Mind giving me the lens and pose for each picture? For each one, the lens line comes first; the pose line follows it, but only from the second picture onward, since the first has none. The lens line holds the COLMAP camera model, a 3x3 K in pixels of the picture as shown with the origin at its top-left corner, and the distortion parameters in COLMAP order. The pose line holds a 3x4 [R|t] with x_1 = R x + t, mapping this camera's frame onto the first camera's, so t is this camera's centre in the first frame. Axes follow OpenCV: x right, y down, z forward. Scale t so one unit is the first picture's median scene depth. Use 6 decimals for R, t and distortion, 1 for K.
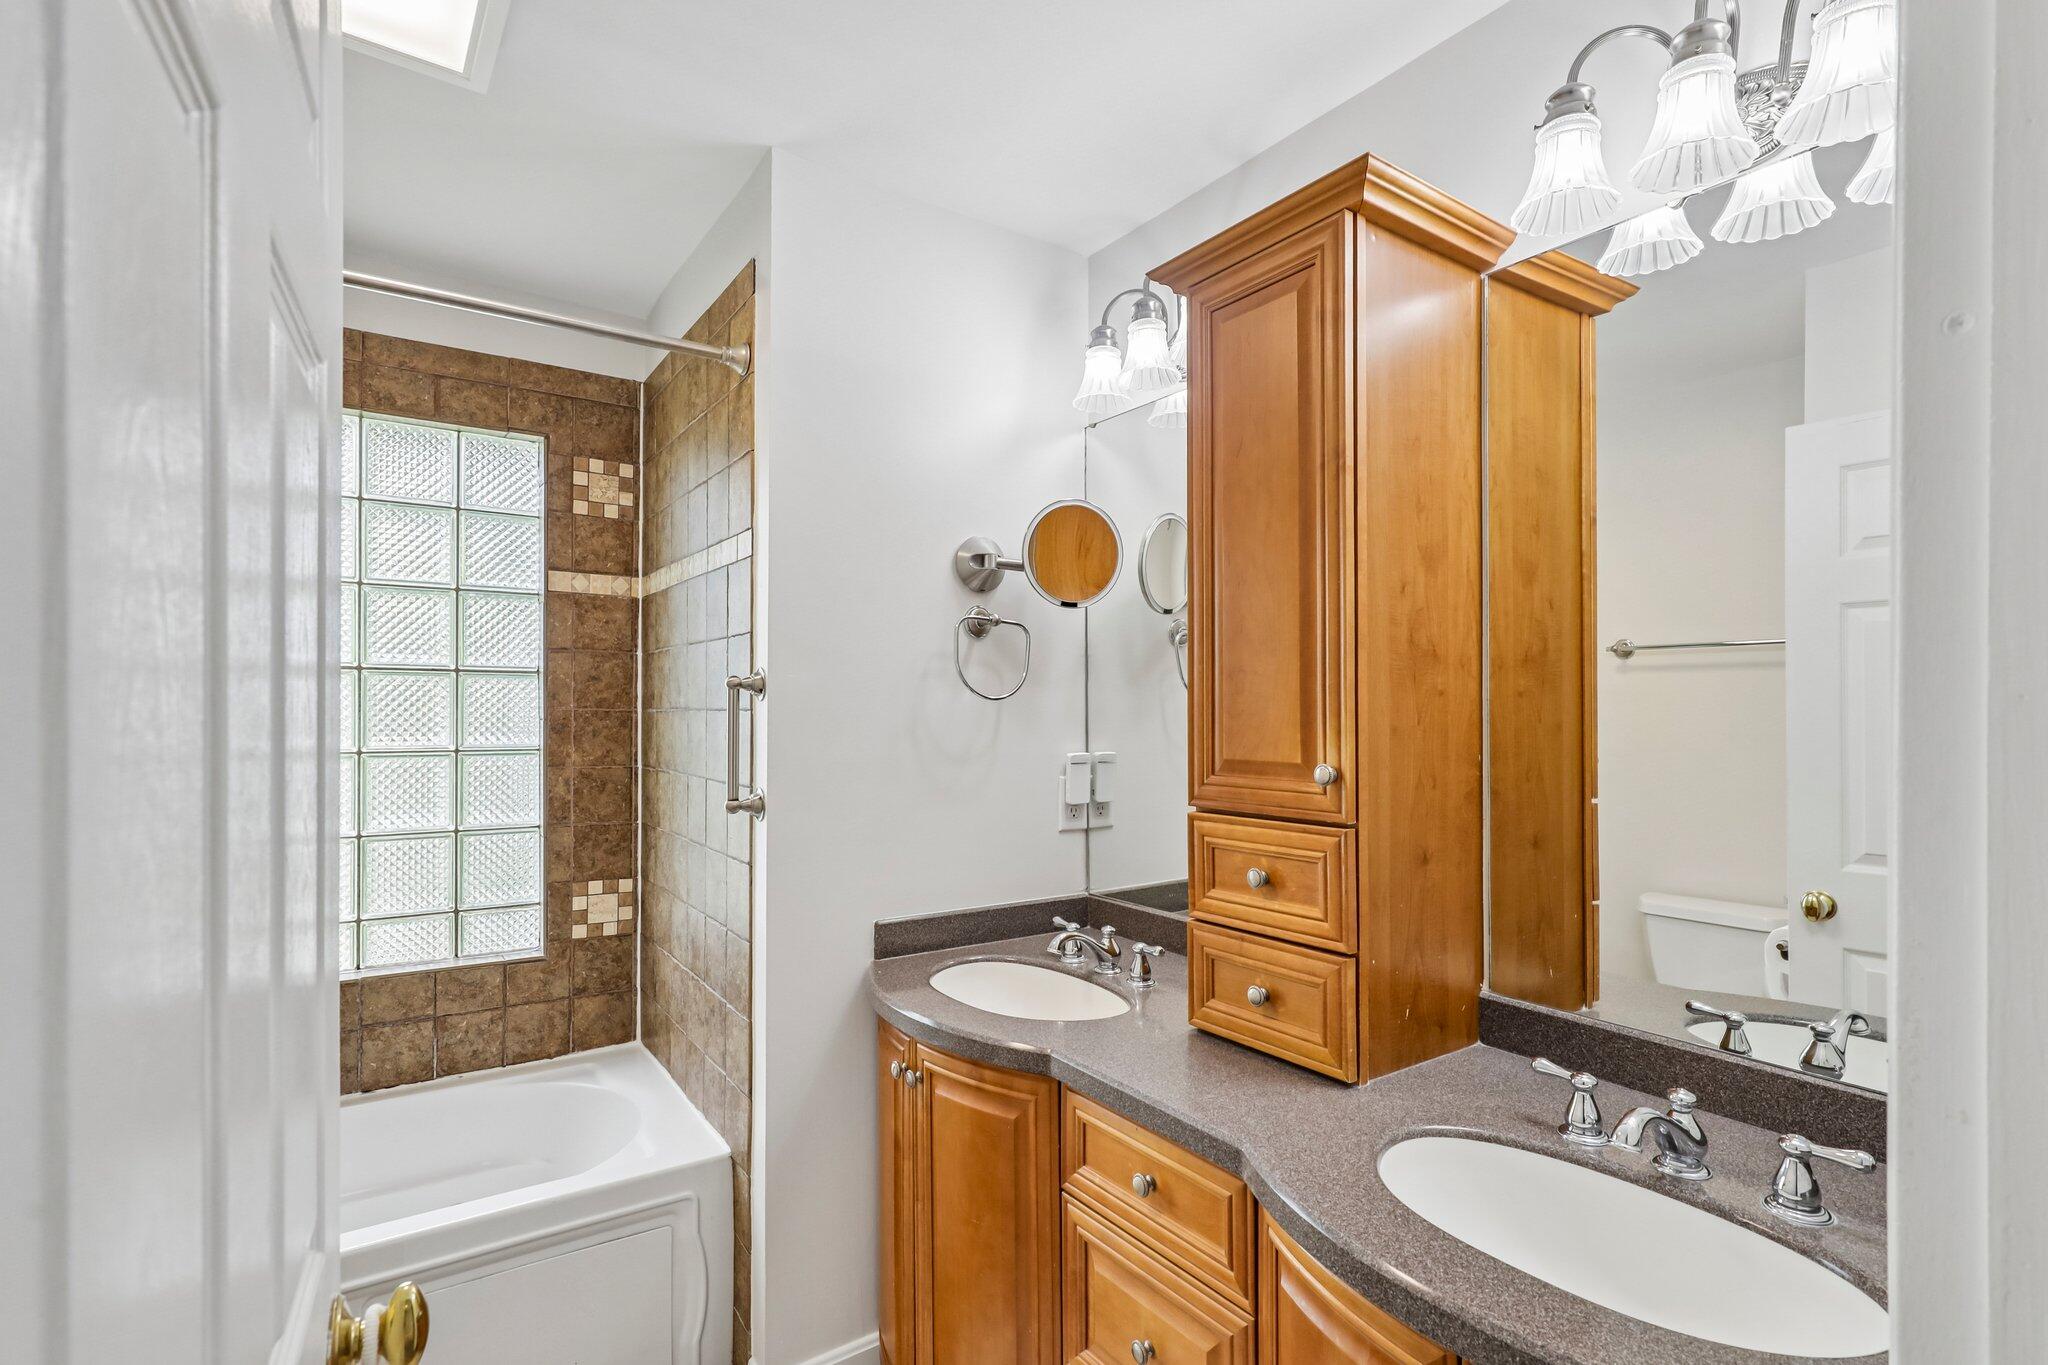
lens RADIAL K [[980.8, 0, 1016.8], [0, 980.8, 688.9], [0, 0, 1]] dist [-0.001051, 0.000007]
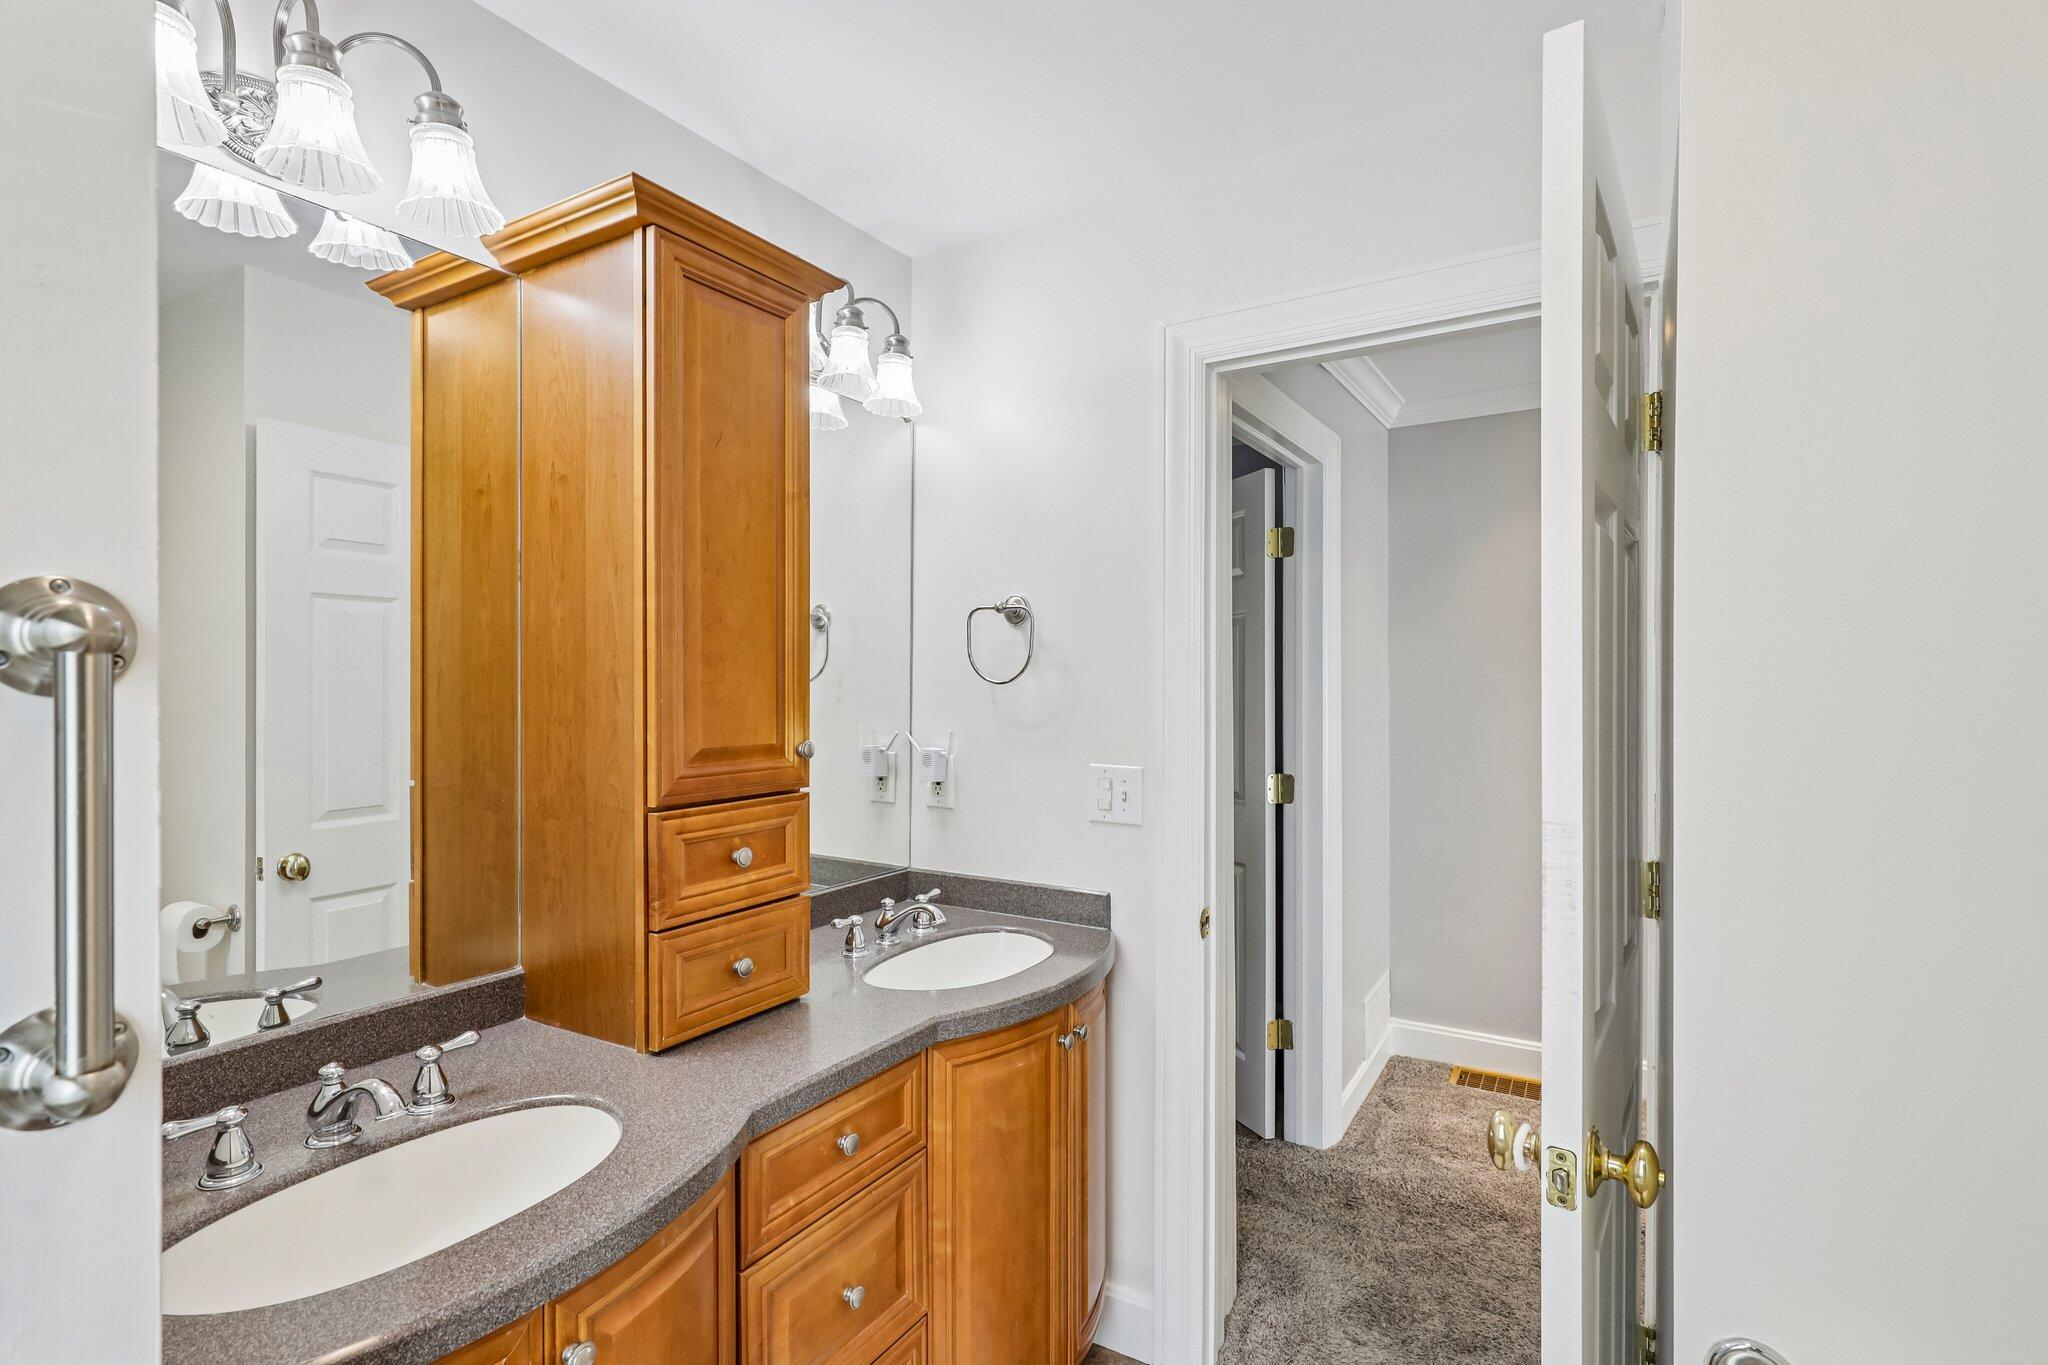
lens RADIAL K [[980.8, 0, 1017.9], [0, 980.8, 686.9], [0, 0, 1]] dist [-0.001051, 0.000007]
pose [[-0.396792, -0.006714, 0.917884, -0.820169], [-0.012181, 0.999924, 0.002048, 0.005761], [-0.917828, -0.010368, -0.396843, 1.128227]]
